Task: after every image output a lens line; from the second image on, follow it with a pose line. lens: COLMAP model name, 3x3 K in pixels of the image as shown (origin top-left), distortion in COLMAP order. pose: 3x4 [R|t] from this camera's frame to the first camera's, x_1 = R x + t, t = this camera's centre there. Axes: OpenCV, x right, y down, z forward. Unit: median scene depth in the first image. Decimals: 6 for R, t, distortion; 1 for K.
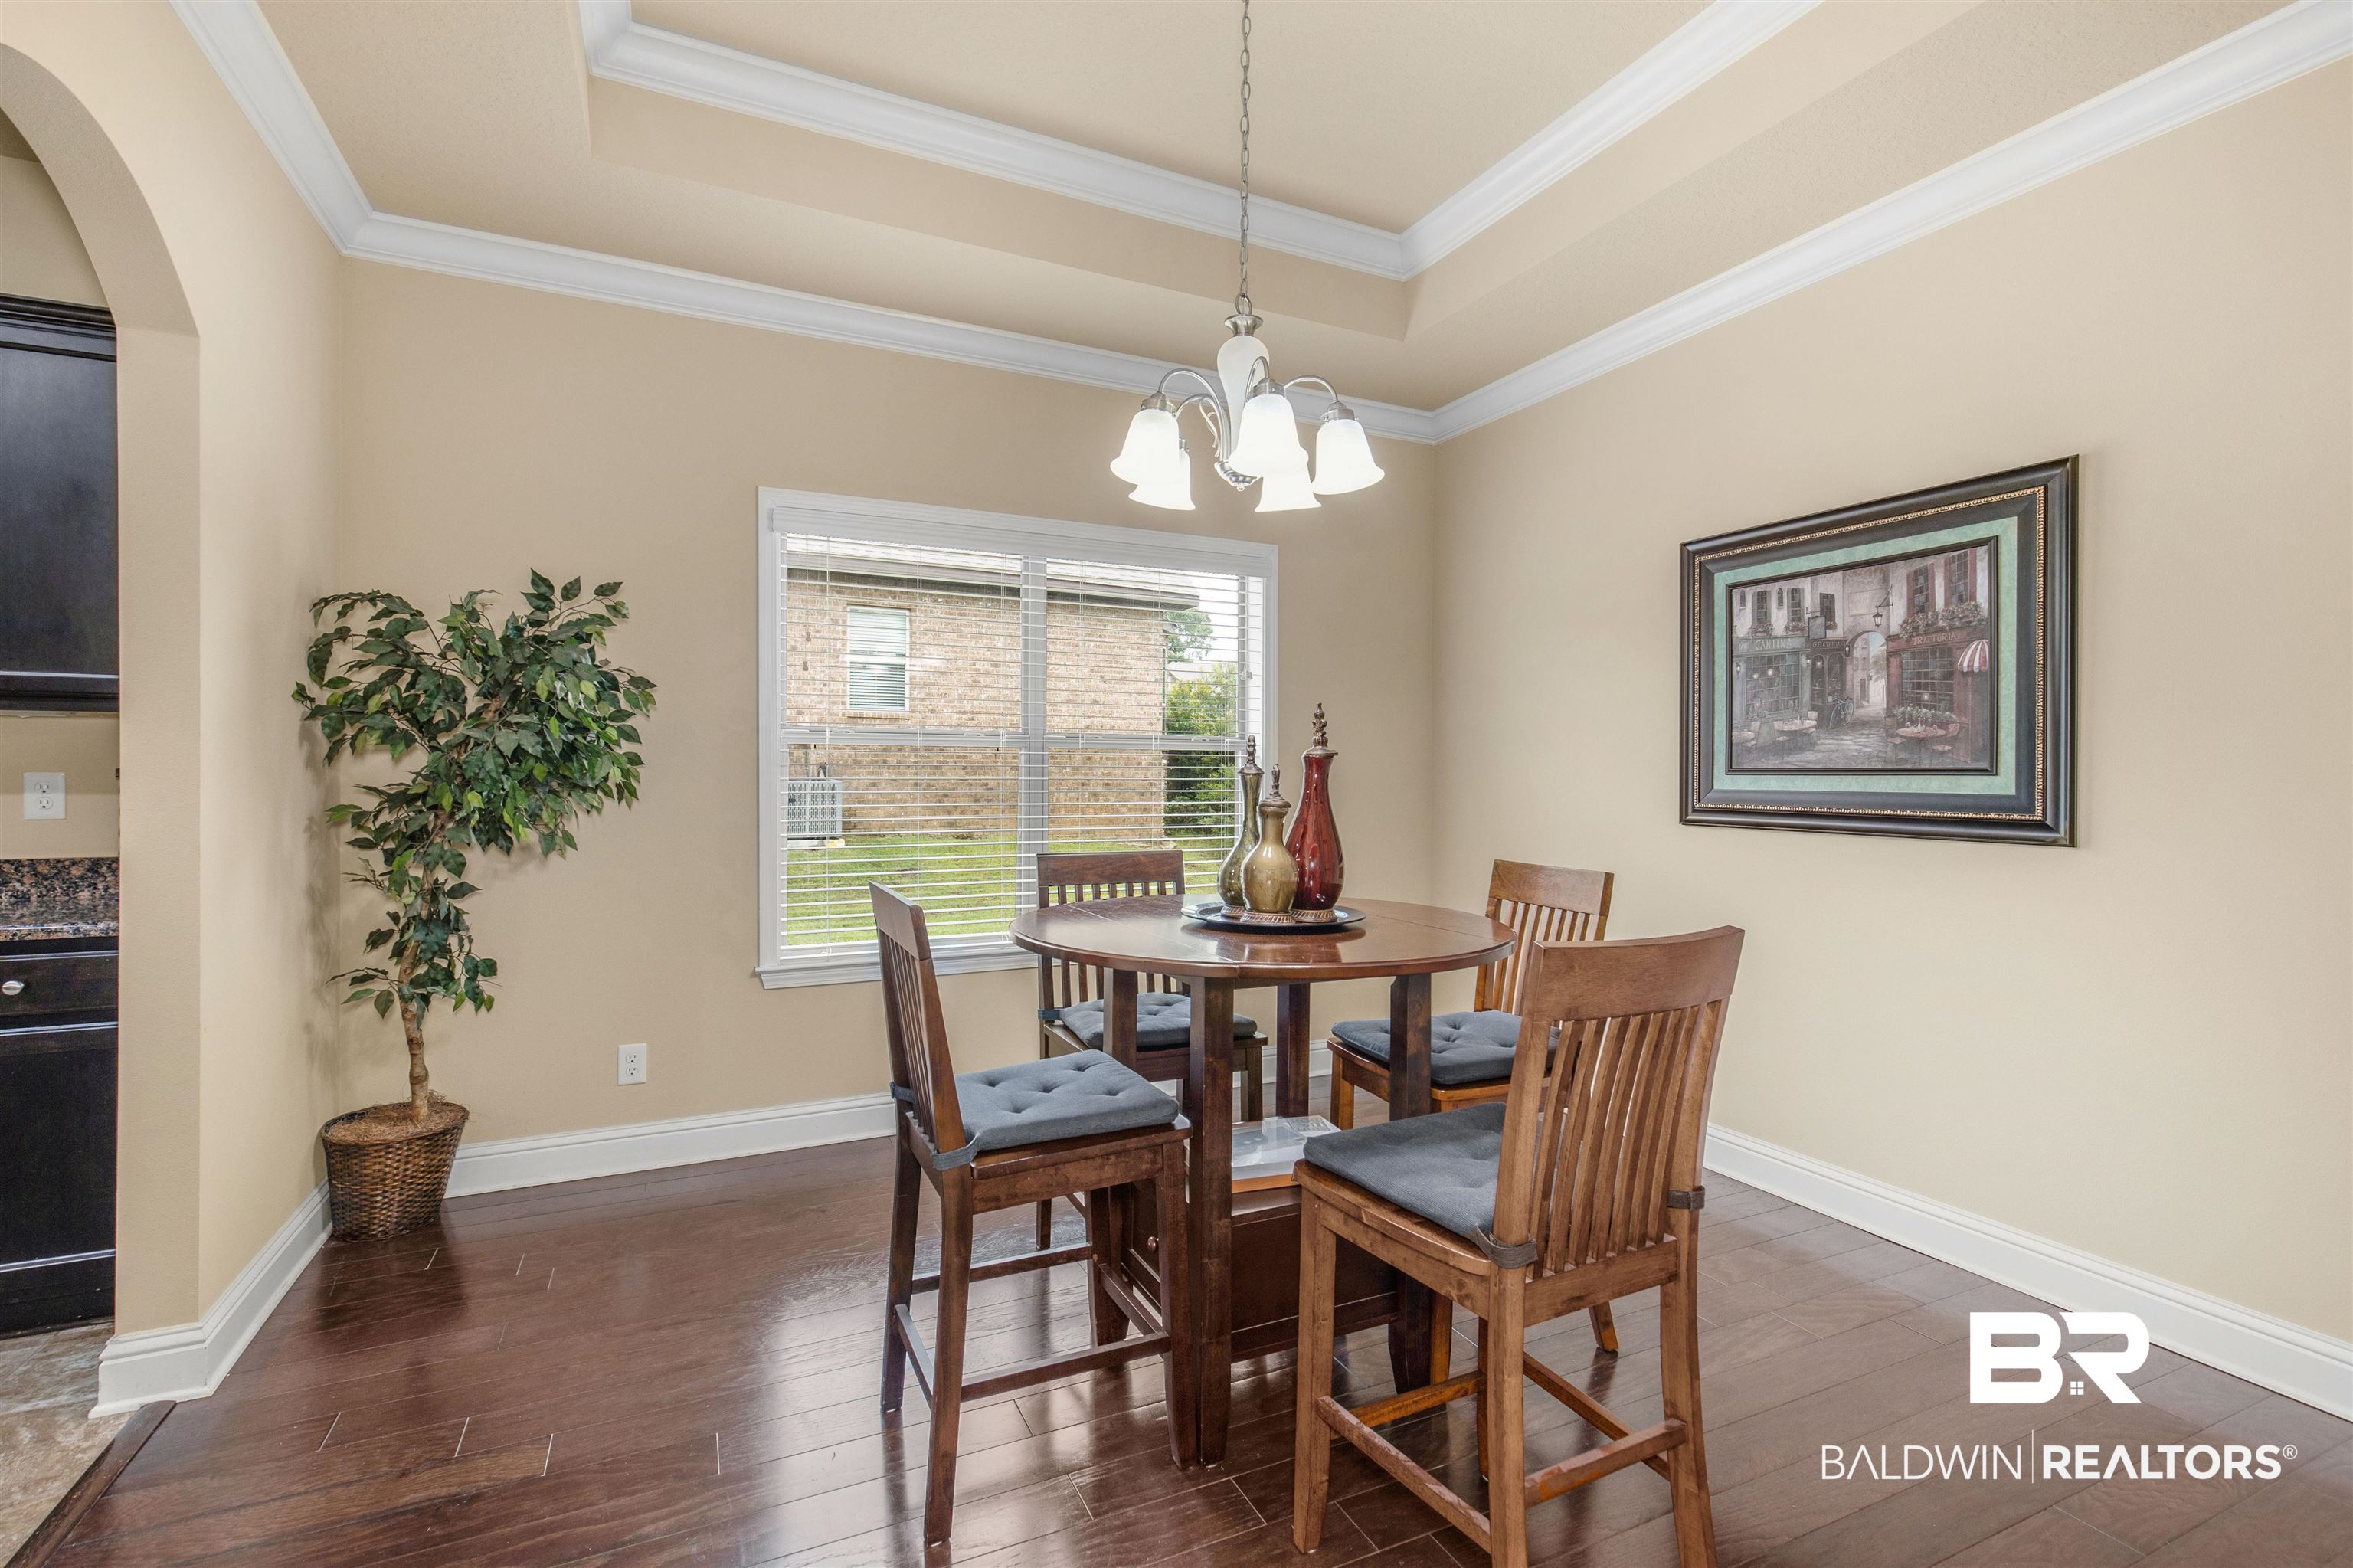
lens RADIAL K [[1069.5, 0, 1181.2], [0, 1069.5, 780.5], [0, 0, 1]] dist [-0.000801, -0.000032]
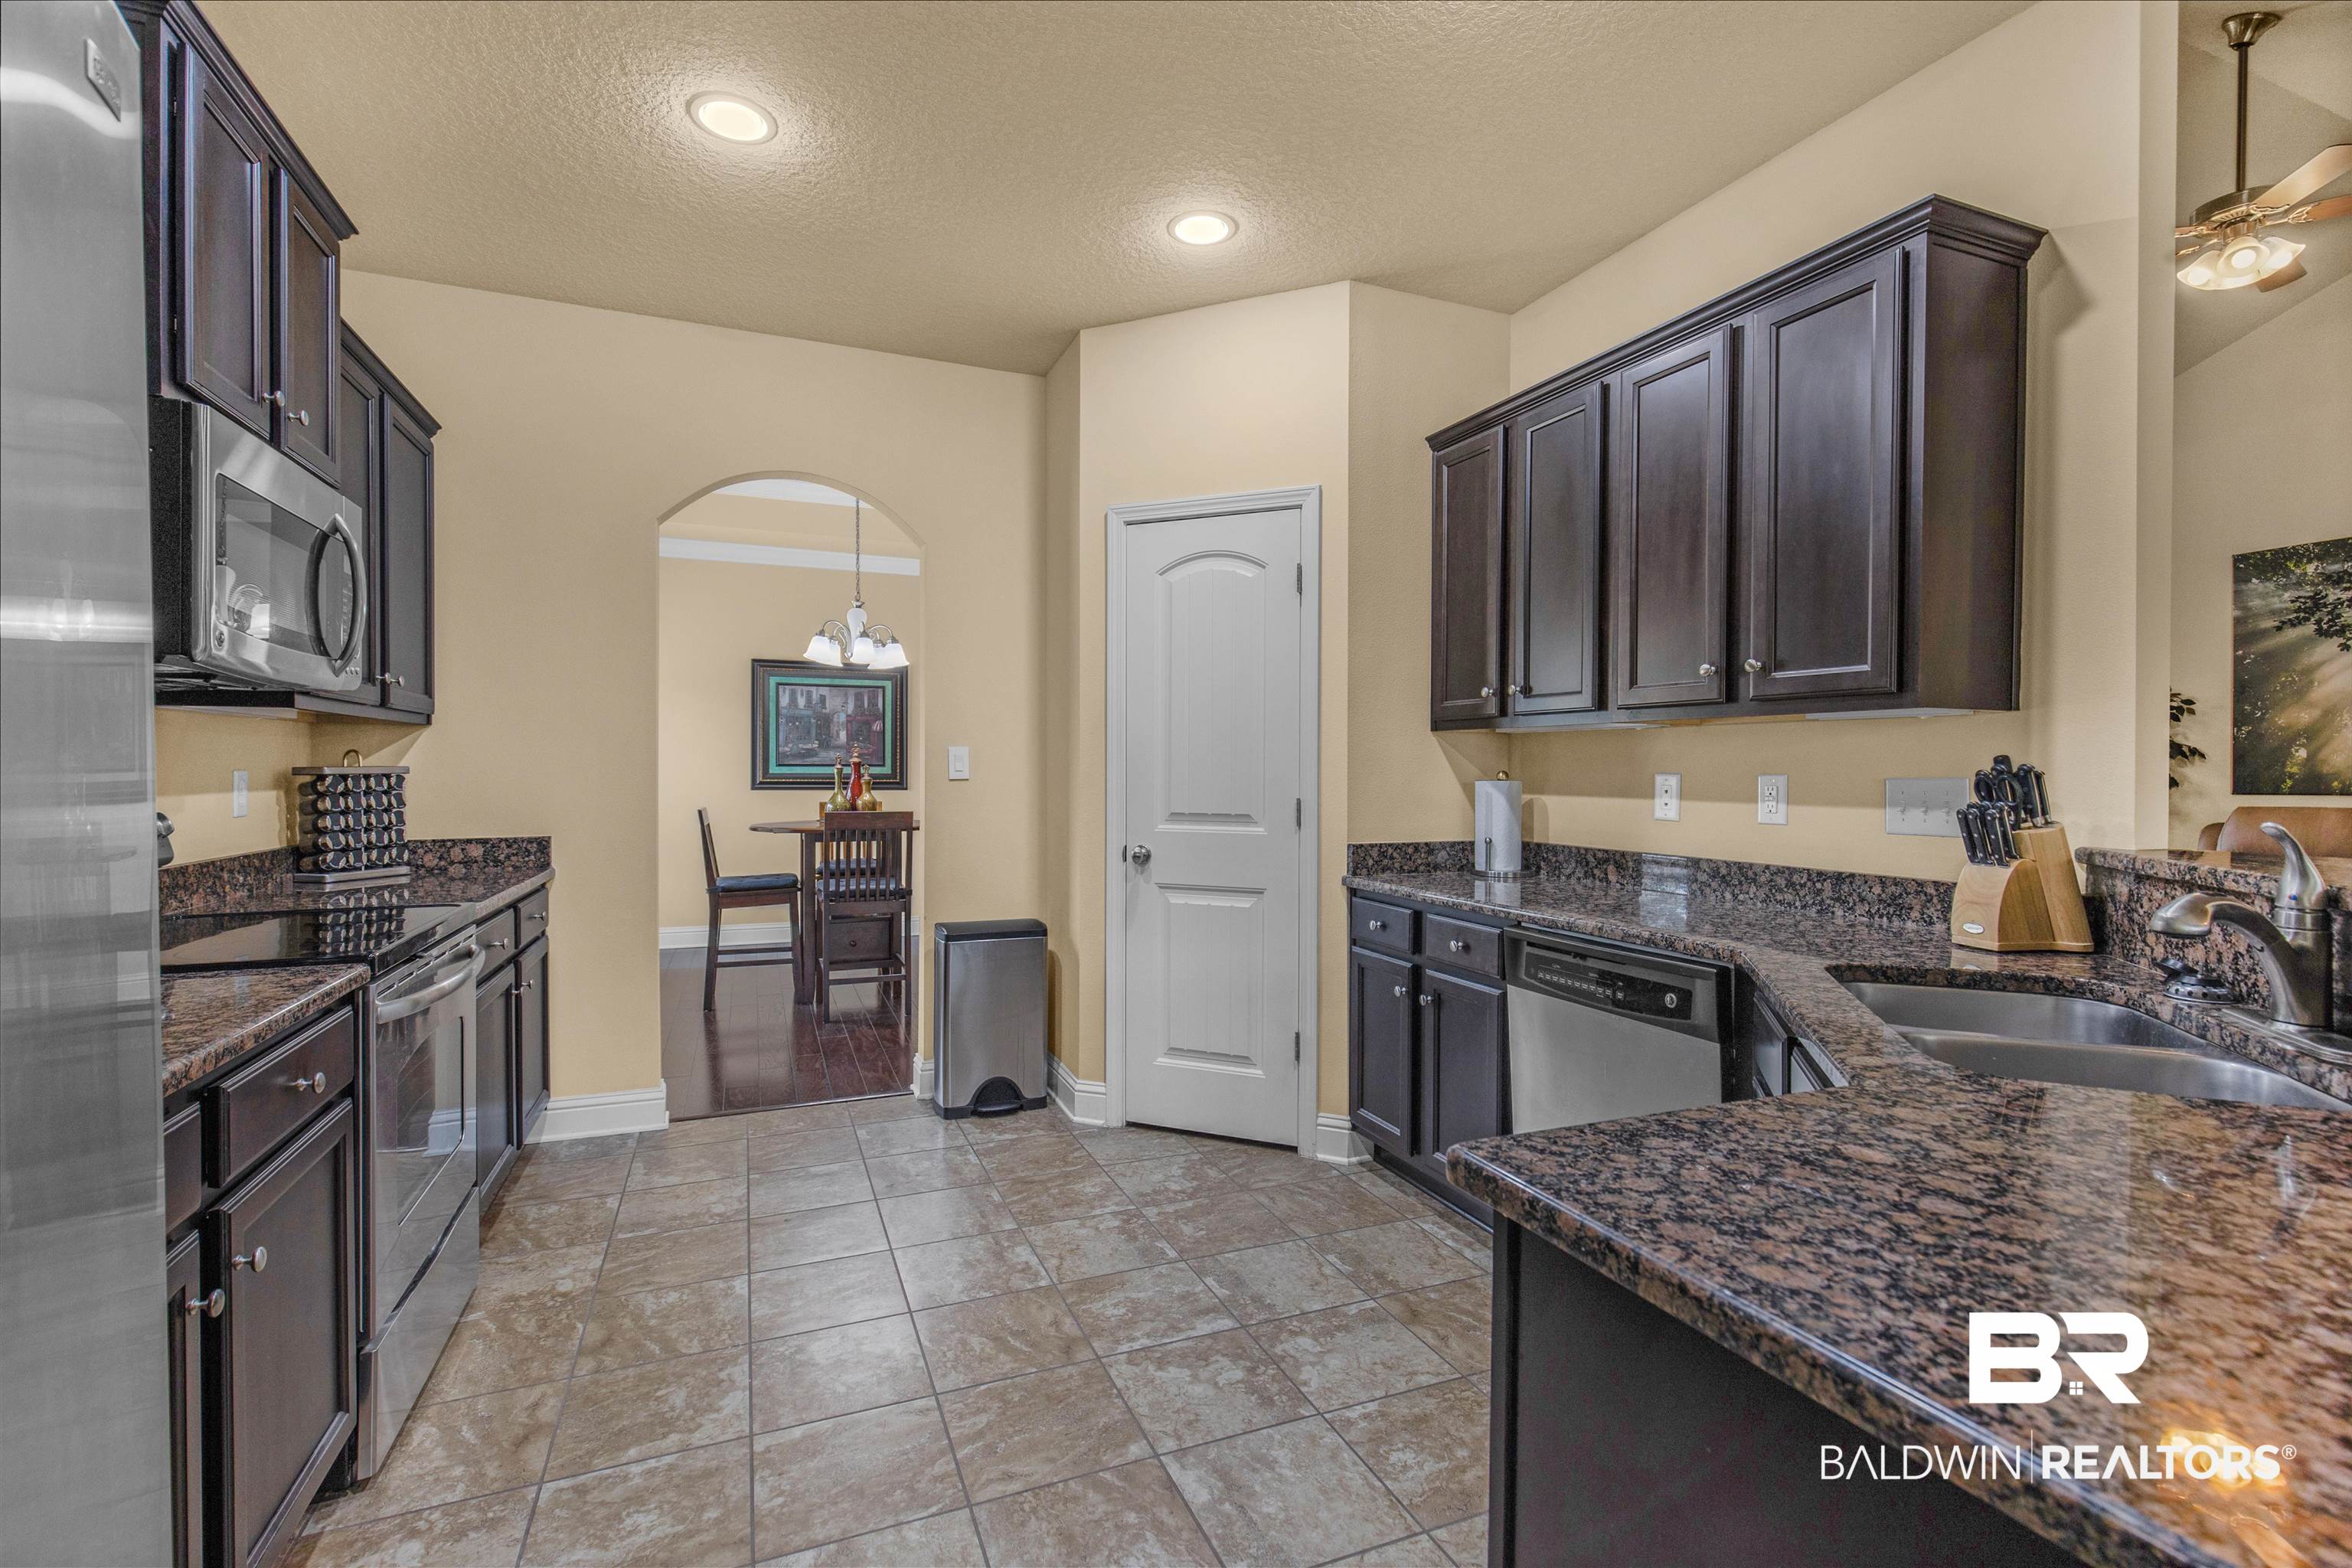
lens RADIAL K [[1069.0, 0, 1180.9], [0, 1069.0, 777.6], [0, 0, 1]] dist [-0.000801, -0.000032]
pose [[0.061049, -0.018378, 0.997966, -1.877725], [-0.000894, 0.999829, 0.018467, -0.026646], [-0.998134, -0.002020, 0.061022, 0.000212]]
